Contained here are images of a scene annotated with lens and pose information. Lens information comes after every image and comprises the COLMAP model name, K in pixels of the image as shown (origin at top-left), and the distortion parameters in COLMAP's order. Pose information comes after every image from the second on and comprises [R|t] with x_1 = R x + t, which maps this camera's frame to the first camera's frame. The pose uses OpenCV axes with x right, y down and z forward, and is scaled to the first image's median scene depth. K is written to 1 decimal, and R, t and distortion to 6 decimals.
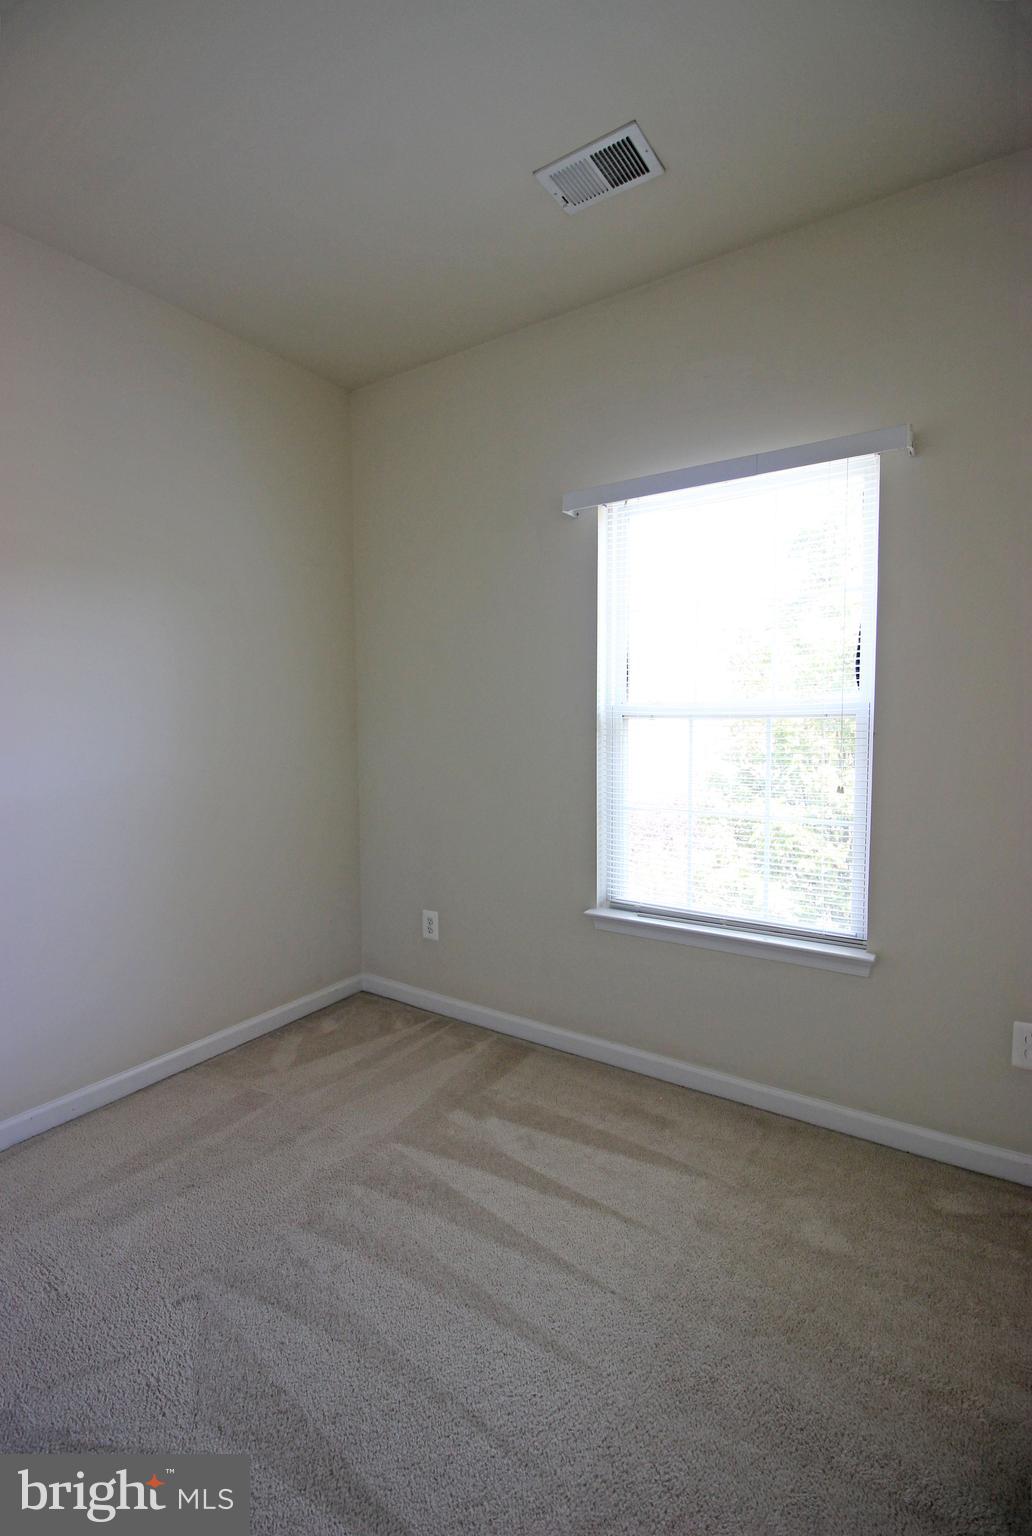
lens RADIAL K [[704.3, 0, 516.0], [0, 704.3, 768.0], [0, 0, 1]] dist [0.000733, -0.000139]
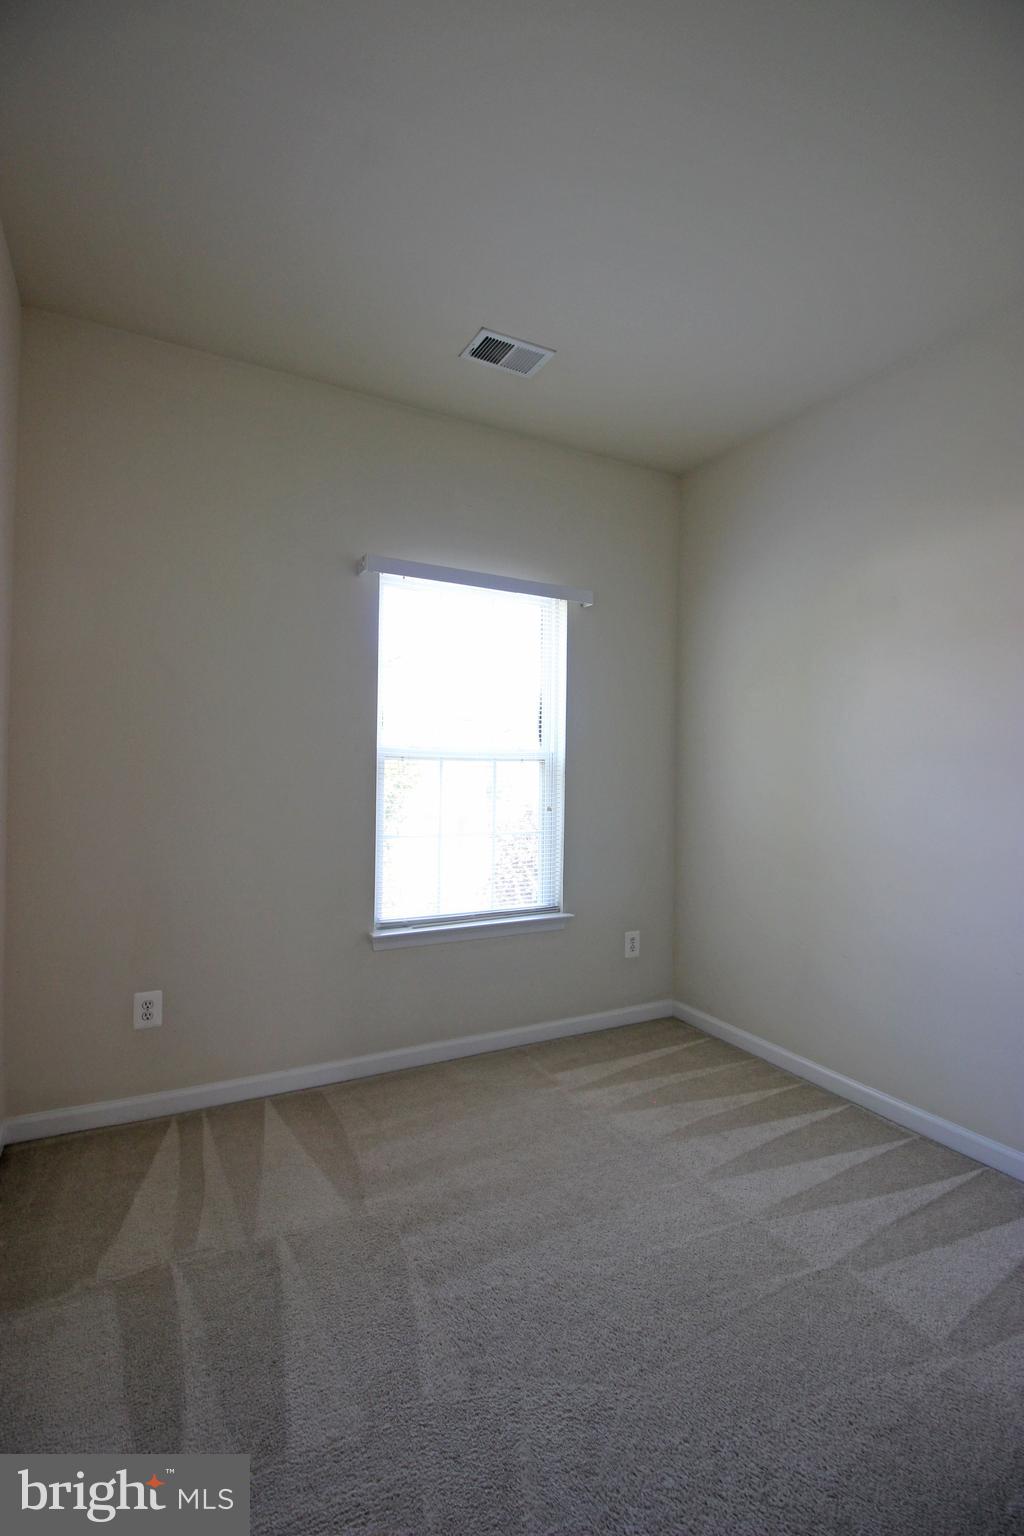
lens RADIAL K [[710.3, 0, 509.0], [0, 710.3, 759.4], [0, 0, 1]] dist [0.001243, -0.013179]
pose [[0.471569, 0.015122, 0.881699, -0.799805], [0.042298, 0.998314, -0.039745, -0.015932], [-0.880814, 0.056037, 0.470135, 0.295846]]
